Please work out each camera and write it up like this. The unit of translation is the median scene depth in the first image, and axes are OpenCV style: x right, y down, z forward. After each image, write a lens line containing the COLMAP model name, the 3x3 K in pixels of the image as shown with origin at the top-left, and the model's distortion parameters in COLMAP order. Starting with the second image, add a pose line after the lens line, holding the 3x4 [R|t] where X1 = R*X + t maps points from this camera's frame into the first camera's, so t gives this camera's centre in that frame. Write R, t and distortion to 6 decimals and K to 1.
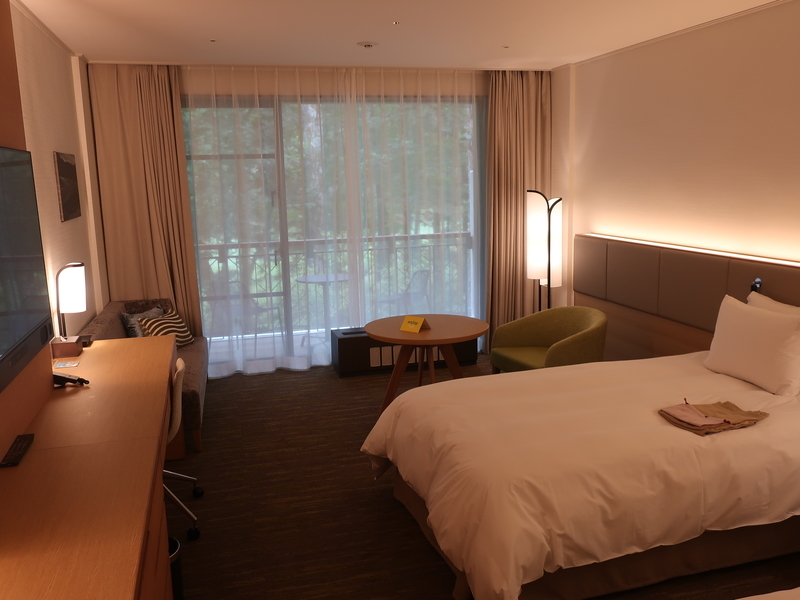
lens RADIAL K [[704.9, 0, 398.7], [0, 704.9, 301.9], [0, 0, 1]] dist [0.003049, -0.018271]
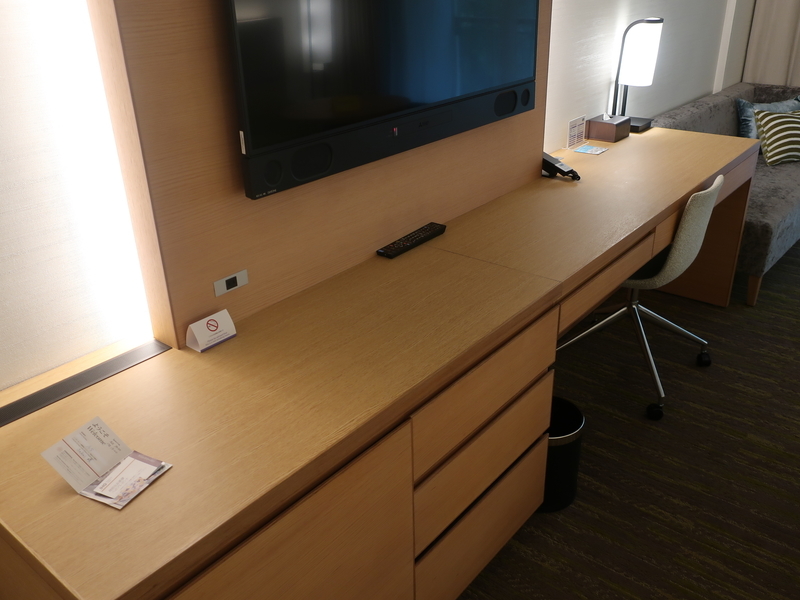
lens RADIAL K [[704.9, 0, 394.1], [0, 704.9, 306.6], [0, 0, 1]] dist [0.003049, -0.018271]
pose [[0.578420, 0.372018, -0.725970, 0.042586], [-0.131949, 0.920903, 0.366779, -0.009952], [0.804996, -0.116362, 0.581756, 0.297294]]
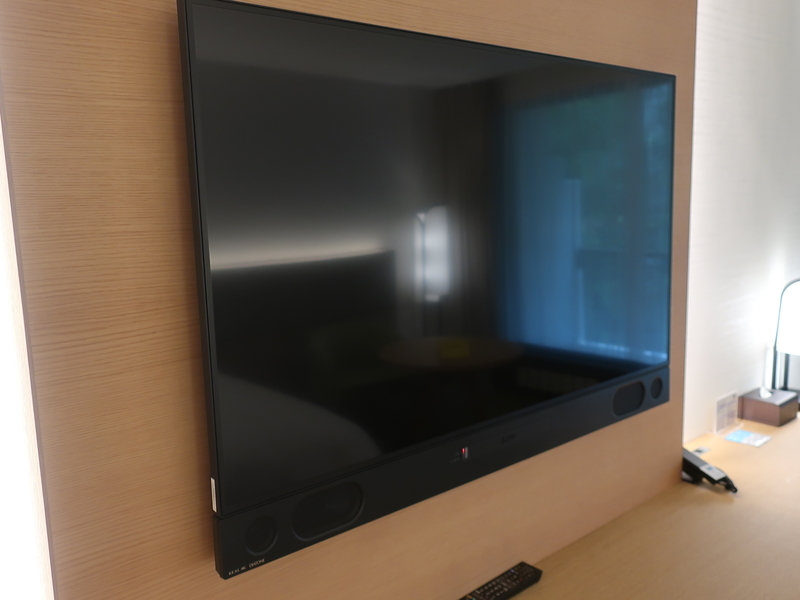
lens RADIAL K [[704.9, 0, 403.1], [0, 704.9, 294.2], [0, 0, 1]] dist [0.003049, -0.018271]
pose [[0.427570, 0.153778, -0.890807, -0.061033], [-0.148903, 0.983945, 0.098386, -0.045017], [0.891634, 0.090577, 0.443603, 0.396948]]
